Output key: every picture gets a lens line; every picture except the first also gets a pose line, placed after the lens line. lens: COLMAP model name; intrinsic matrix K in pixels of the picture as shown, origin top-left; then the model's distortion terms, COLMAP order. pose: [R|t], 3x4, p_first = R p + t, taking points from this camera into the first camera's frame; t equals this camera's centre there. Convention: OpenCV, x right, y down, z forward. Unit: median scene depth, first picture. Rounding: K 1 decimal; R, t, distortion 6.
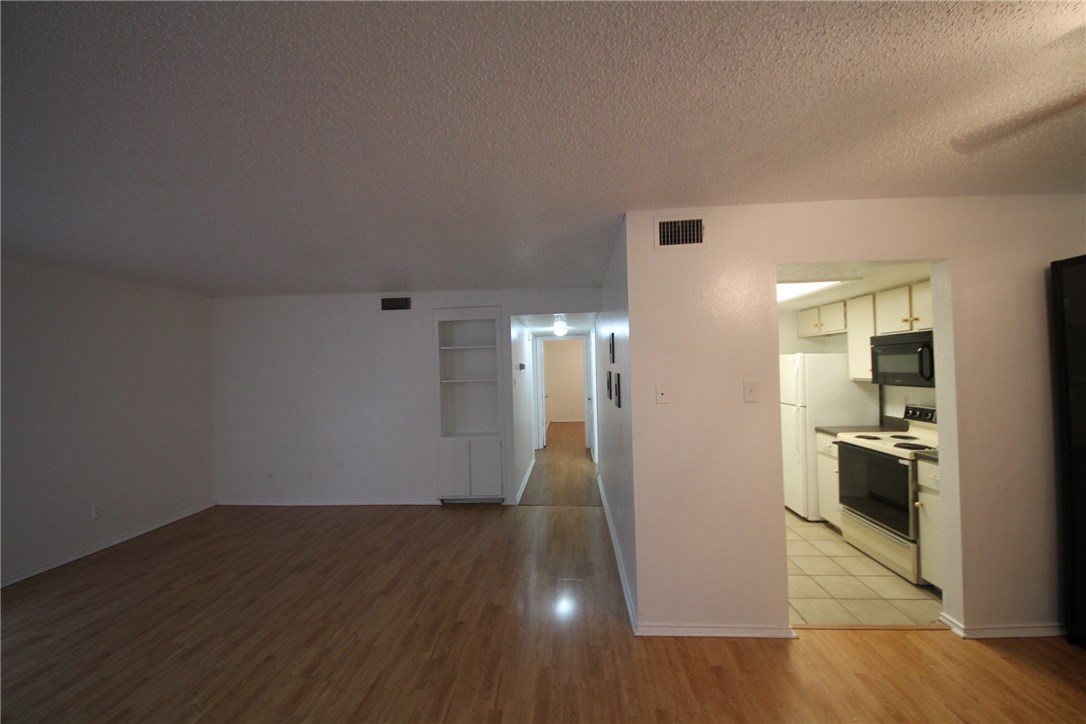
lens RADIAL K [[416.1, 0, 543.0], [0, 416.1, 362.0], [0, 0, 1]] dist [0.000367, -0.007350]
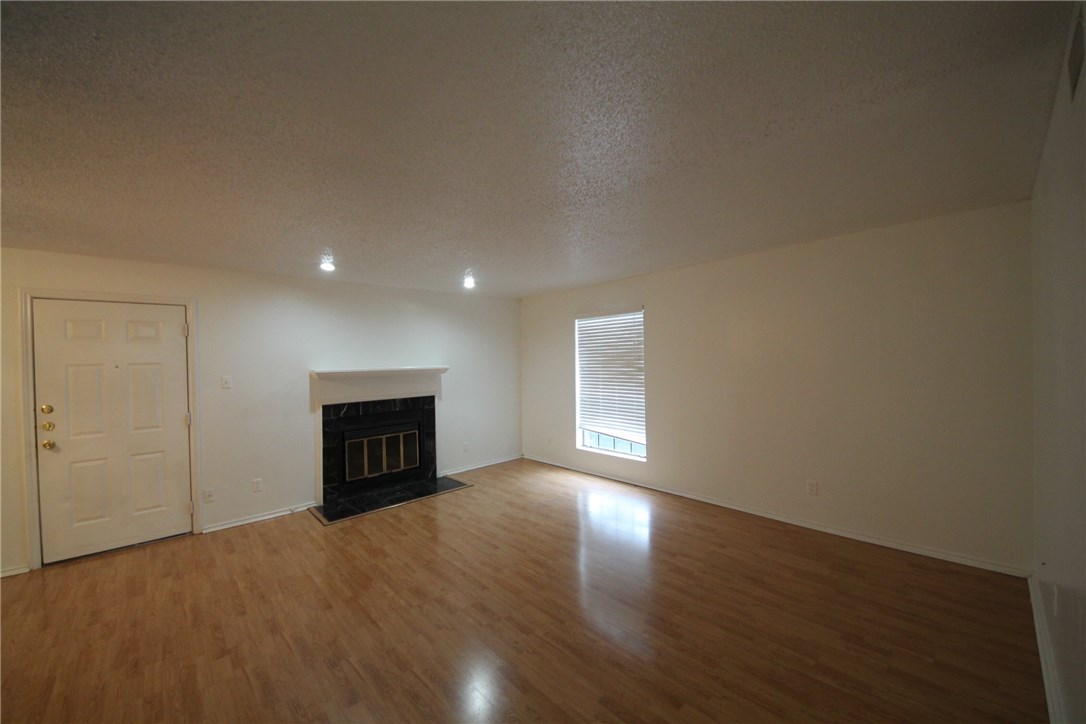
lens RADIAL K [[416.1, 0, 543.0], [0, 416.1, 362.0], [0, 0, 1]] dist [0.000367, -0.007350]
pose [[-0.682214, 0.044768, -0.729781, 0.095713], [0.043026, 0.998852, 0.021053, 0.033601], [0.729886, -0.017037, -0.683357, 2.178305]]
